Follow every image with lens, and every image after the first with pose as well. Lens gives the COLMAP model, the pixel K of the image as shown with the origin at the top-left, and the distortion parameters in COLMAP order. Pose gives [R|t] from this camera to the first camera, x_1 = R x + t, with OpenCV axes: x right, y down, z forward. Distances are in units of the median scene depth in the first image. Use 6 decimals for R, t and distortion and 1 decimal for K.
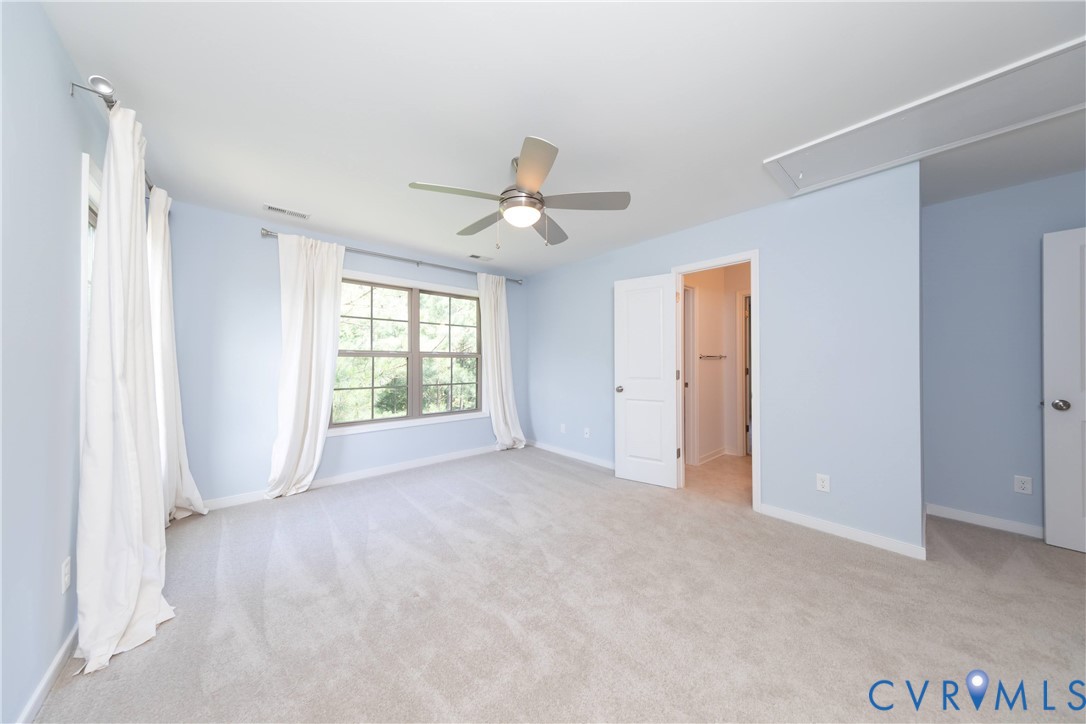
lens RADIAL K [[344.5, 0, 543.0], [0, 344.5, 362.0], [0, 0, 1]] dist [0.000837, 0.000020]
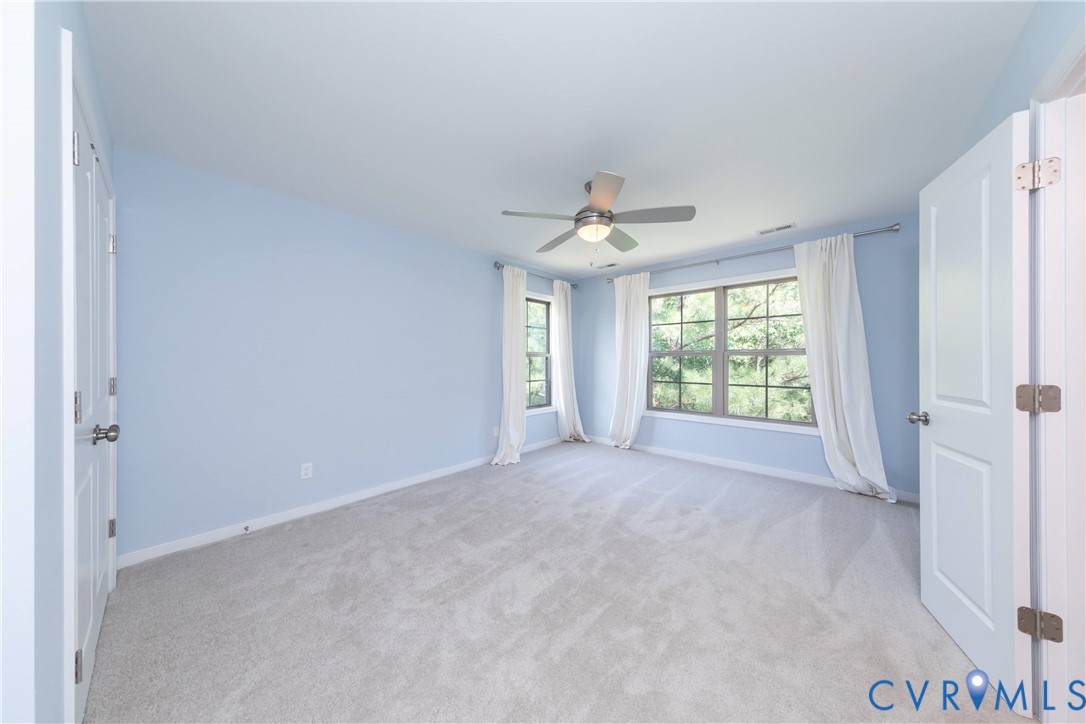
lens RADIAL K [[344.3, 0, 537.5], [0, 344.3, 359.3], [0, 0, 1]] dist [-0.001065, -0.000056]
pose [[0.091519, -0.002909, -0.995799, 0.734801], [-0.001392, 0.999994, -0.003050, 0.000695], [0.995802, 0.001665, 0.091515, 0.492567]]
